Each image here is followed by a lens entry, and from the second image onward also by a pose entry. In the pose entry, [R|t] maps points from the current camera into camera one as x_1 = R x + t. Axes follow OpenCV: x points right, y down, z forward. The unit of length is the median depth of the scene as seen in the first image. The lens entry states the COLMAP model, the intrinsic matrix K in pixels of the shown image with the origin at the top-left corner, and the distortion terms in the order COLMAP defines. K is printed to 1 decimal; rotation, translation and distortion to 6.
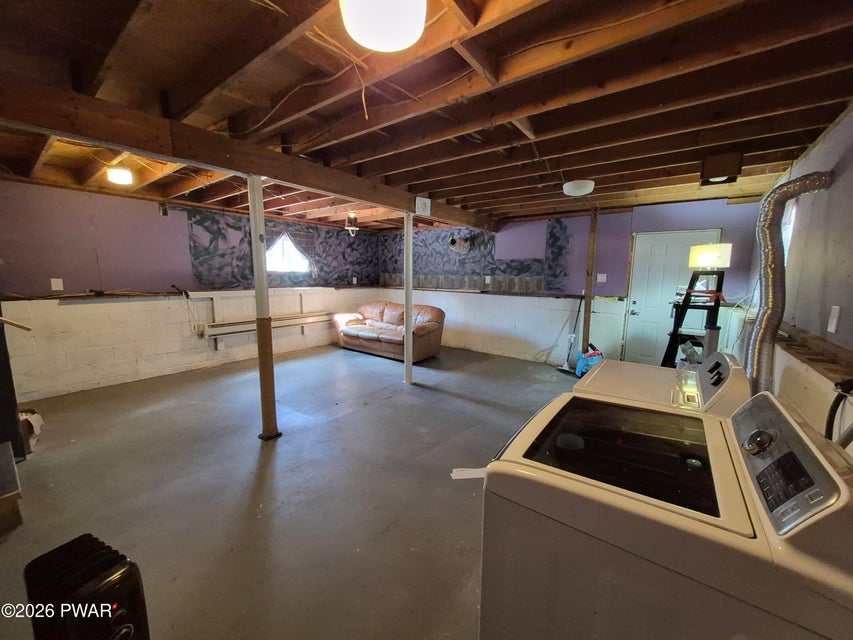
lens RADIAL K [[332.1, 0, 438.0], [0, 332.1, 321.5], [0, 0, 1]] dist [0.003062, 0.000411]
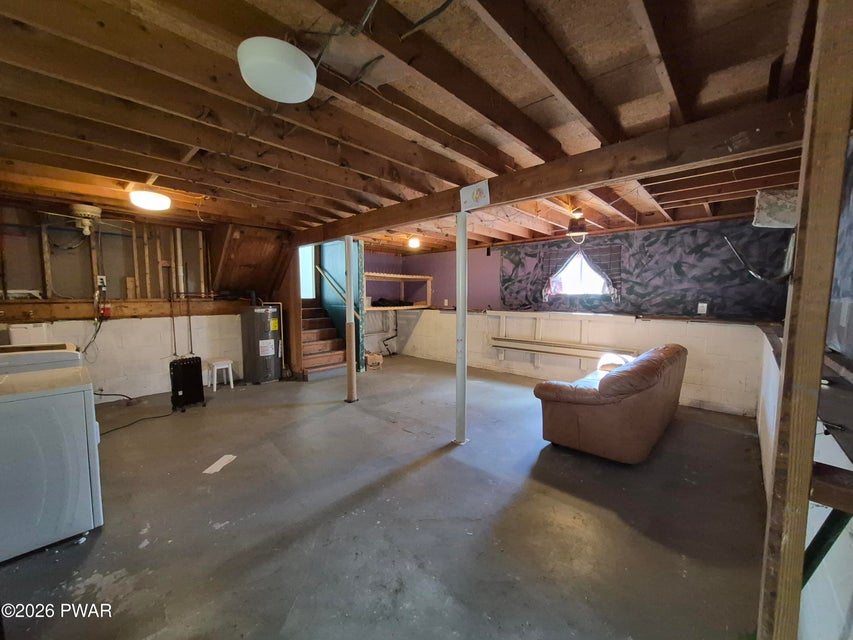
lens RADIAL K [[332.1, 0, 438.0], [0, 332.1, 321.5], [0, 0, 1]] dist [0.003062, 0.000411]
pose [[-0.106428, 0.065193, -0.992181, 0.515747], [-0.147590, 0.985759, 0.080602, -0.105906], [0.983306, 0.155014, -0.095291, 0.810186]]
